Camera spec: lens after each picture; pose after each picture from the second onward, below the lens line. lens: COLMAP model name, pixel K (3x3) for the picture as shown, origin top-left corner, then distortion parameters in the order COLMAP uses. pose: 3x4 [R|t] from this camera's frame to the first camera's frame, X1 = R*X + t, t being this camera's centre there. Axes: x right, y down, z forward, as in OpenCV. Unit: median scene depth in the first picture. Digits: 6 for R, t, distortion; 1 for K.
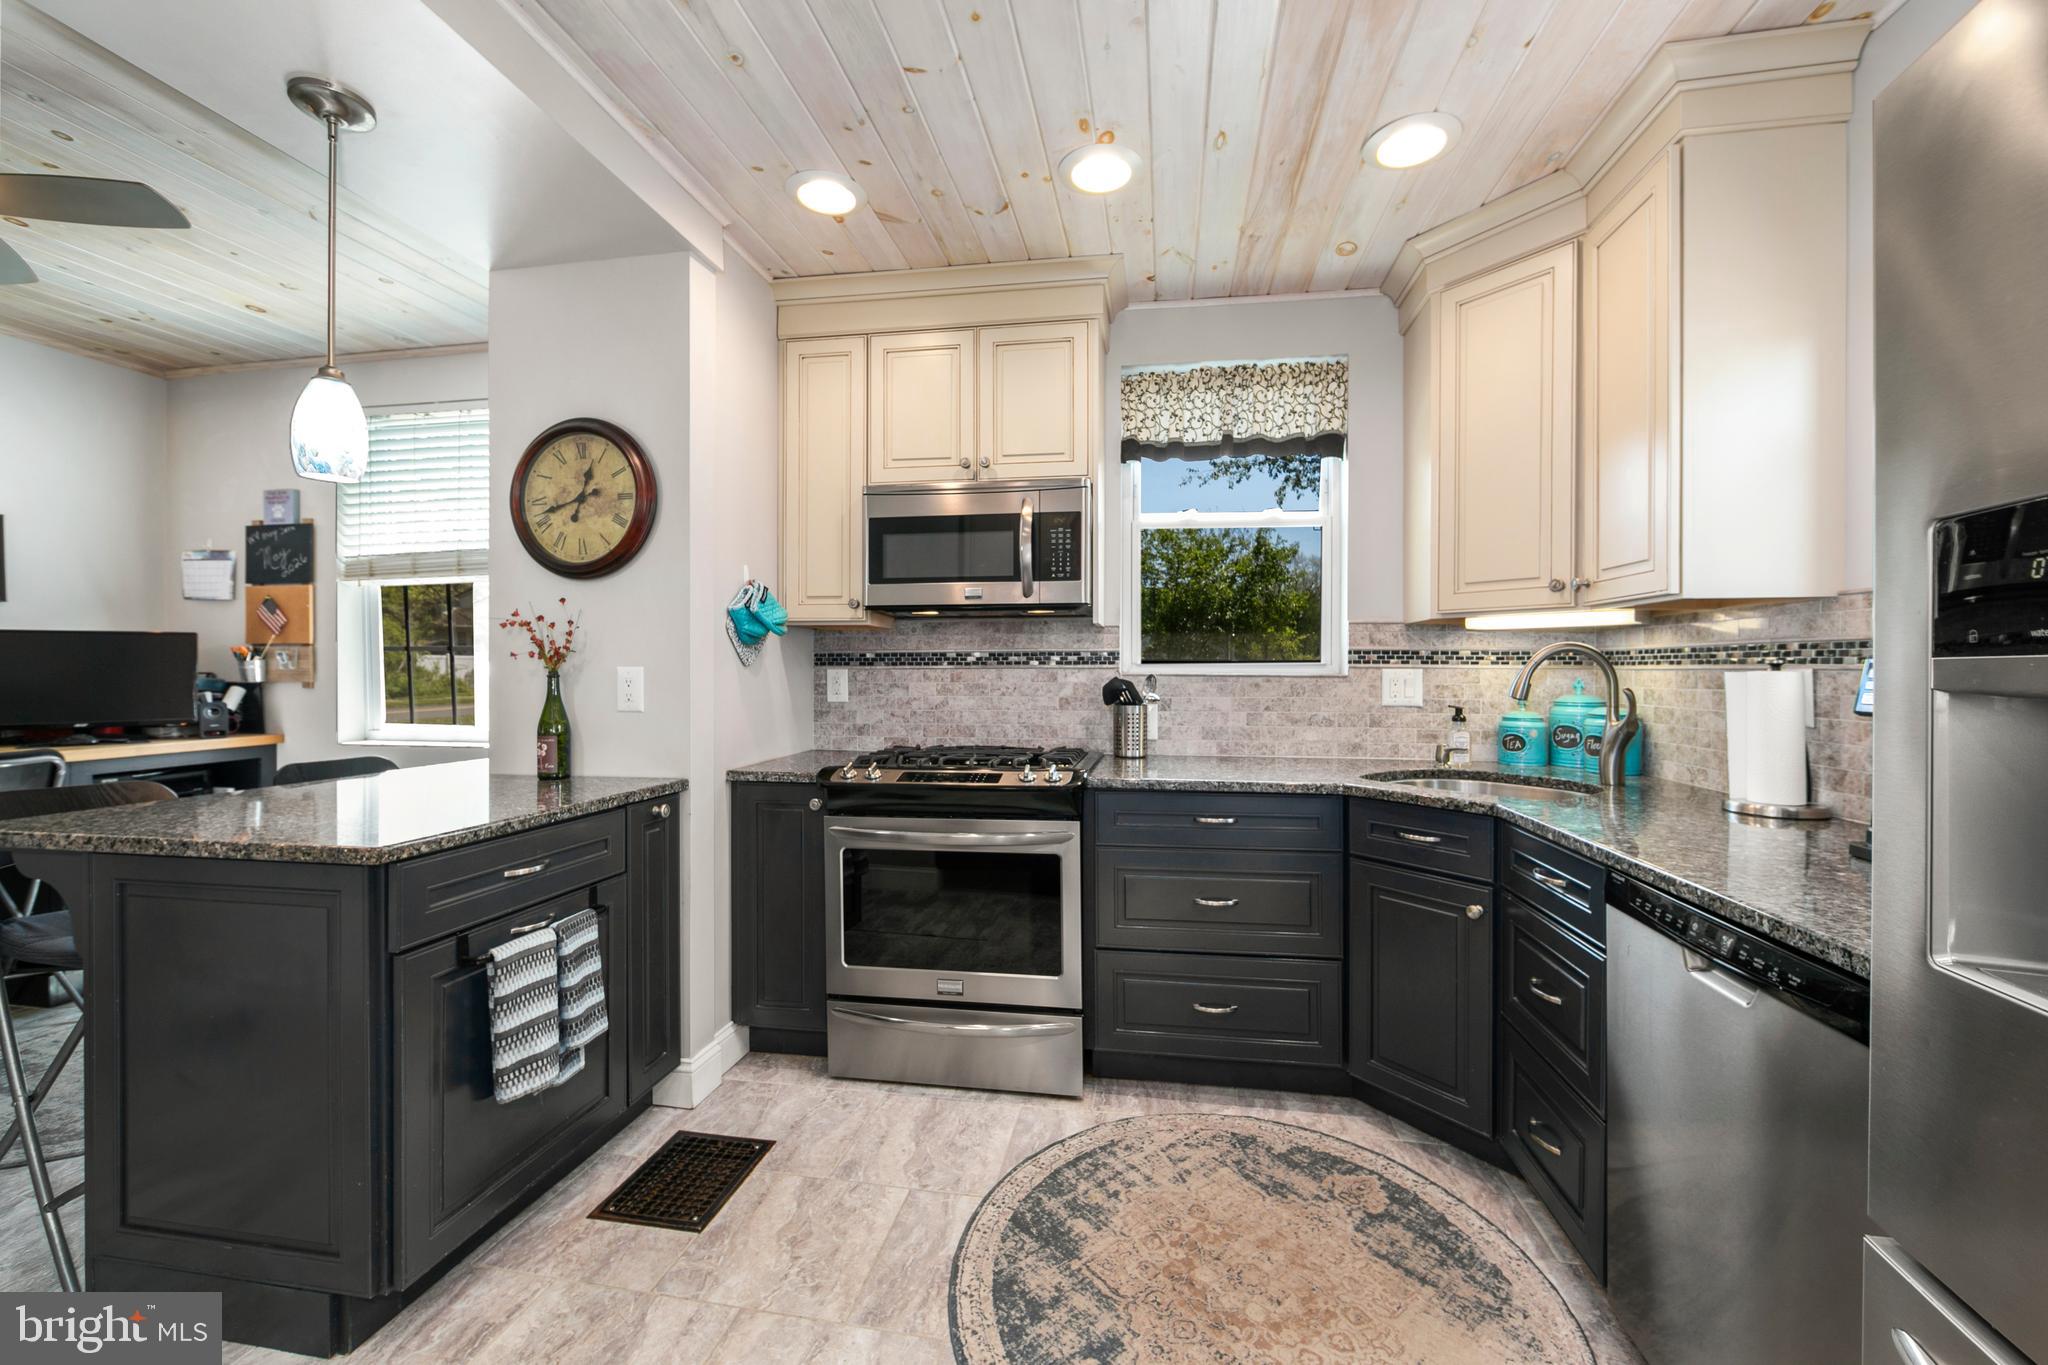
lens RADIAL K [[808.9, 0, 1032.3], [0, 808.9, 675.7], [0, 0, 1]] dist [-0.004952, 0.000544]
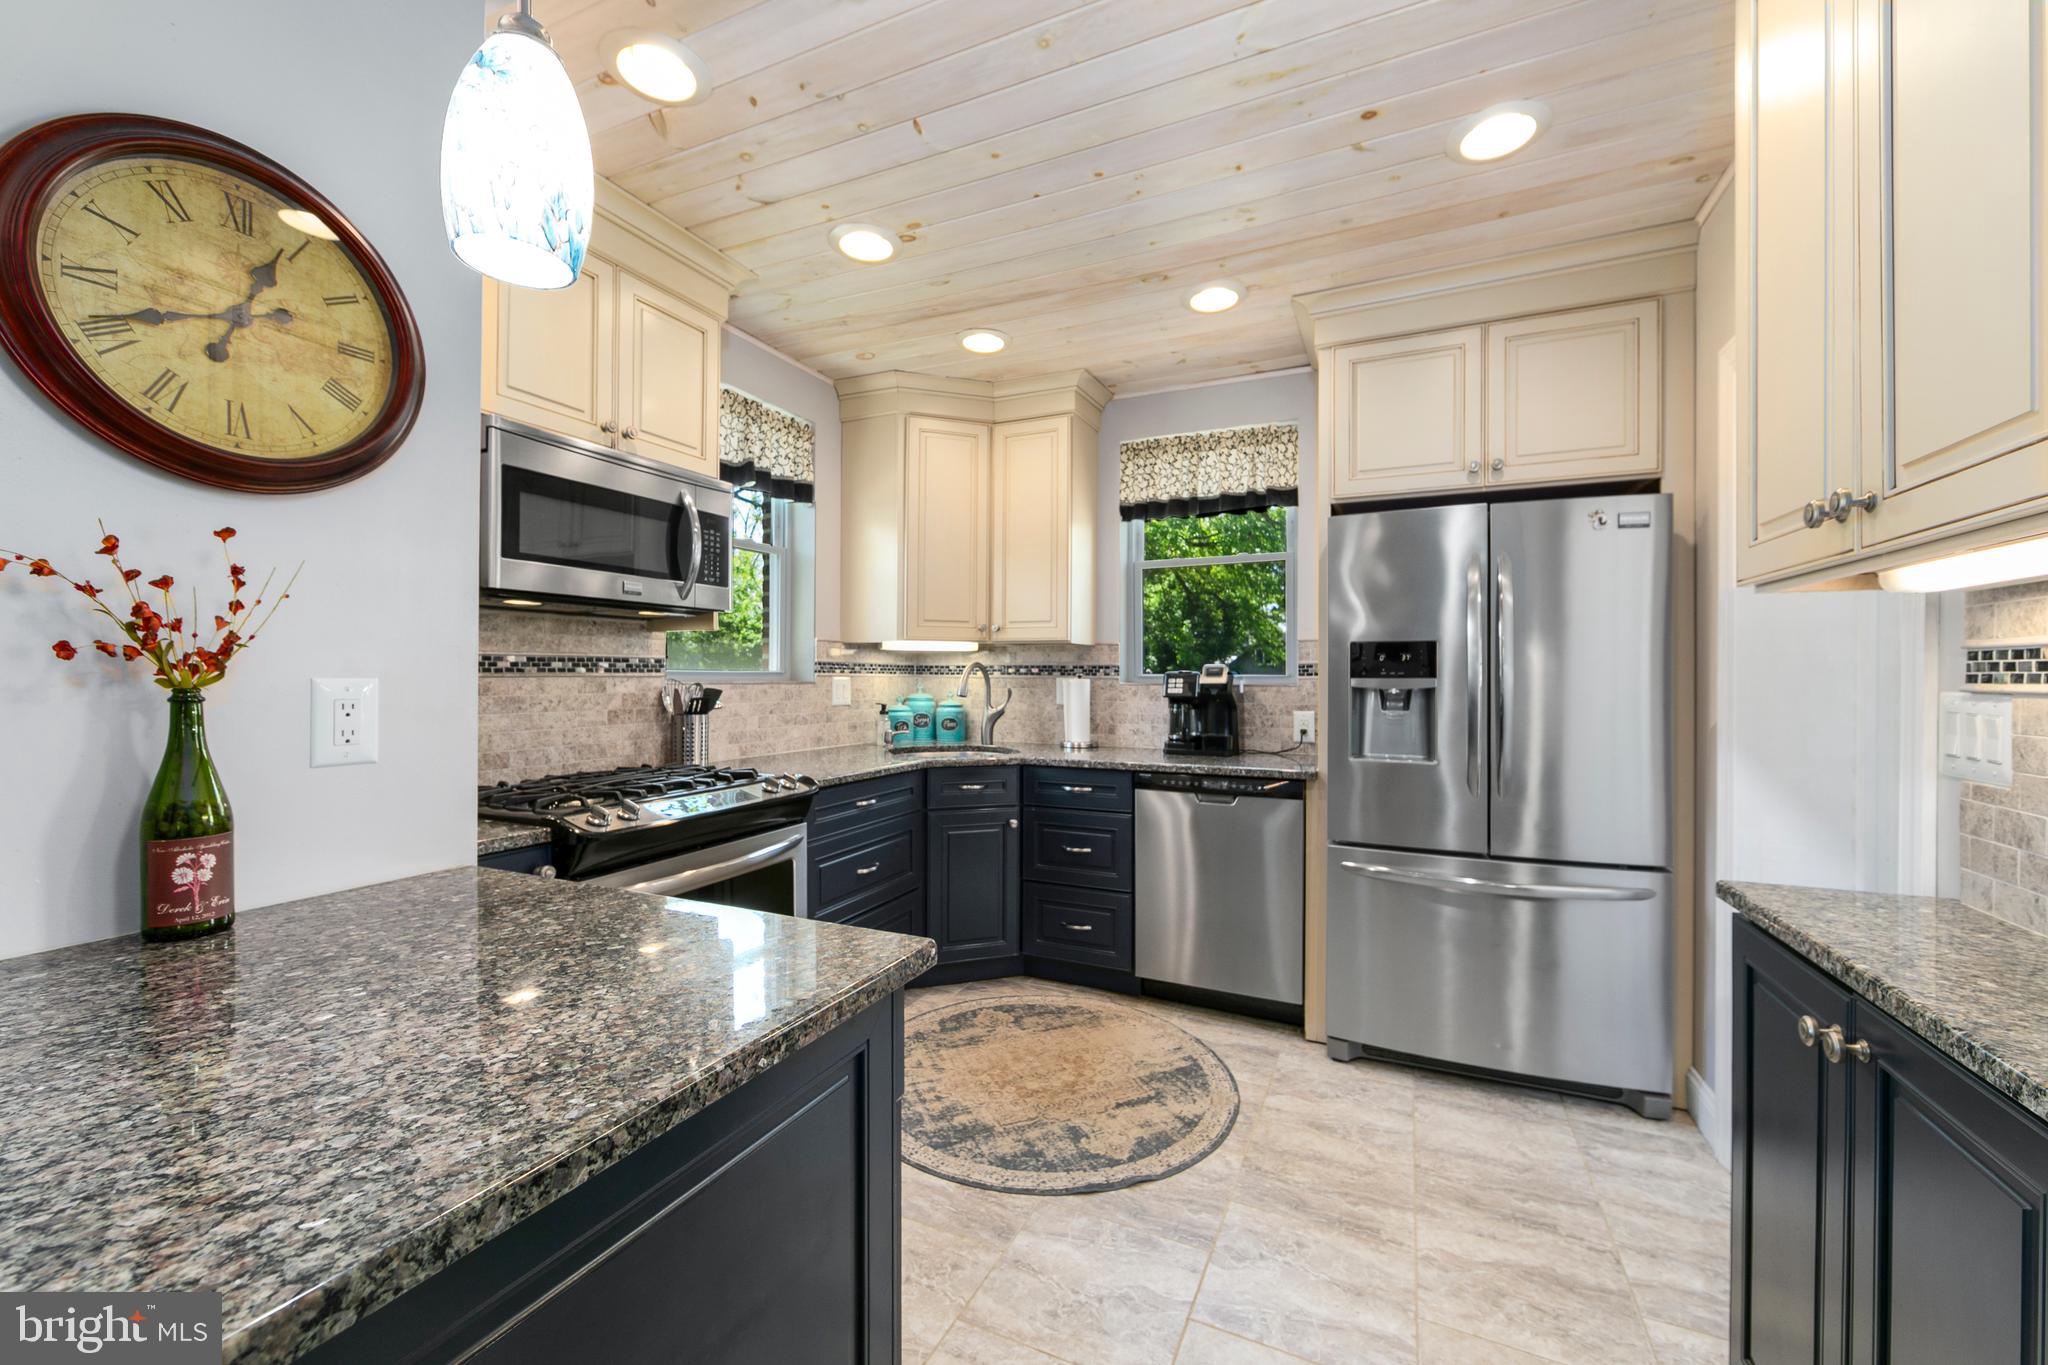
lens RADIAL K [[808.9, 0, 1031.4], [0, 808.9, 677.4], [0, 0, 1]] dist [-0.004952, 0.000544]
pose [[0.261571, -0.002531, 0.965181, -0.886403], [0.002527, 0.999995, 0.001938, -0.011512], [-0.965181, 0.001932, 0.261576, 0.438472]]
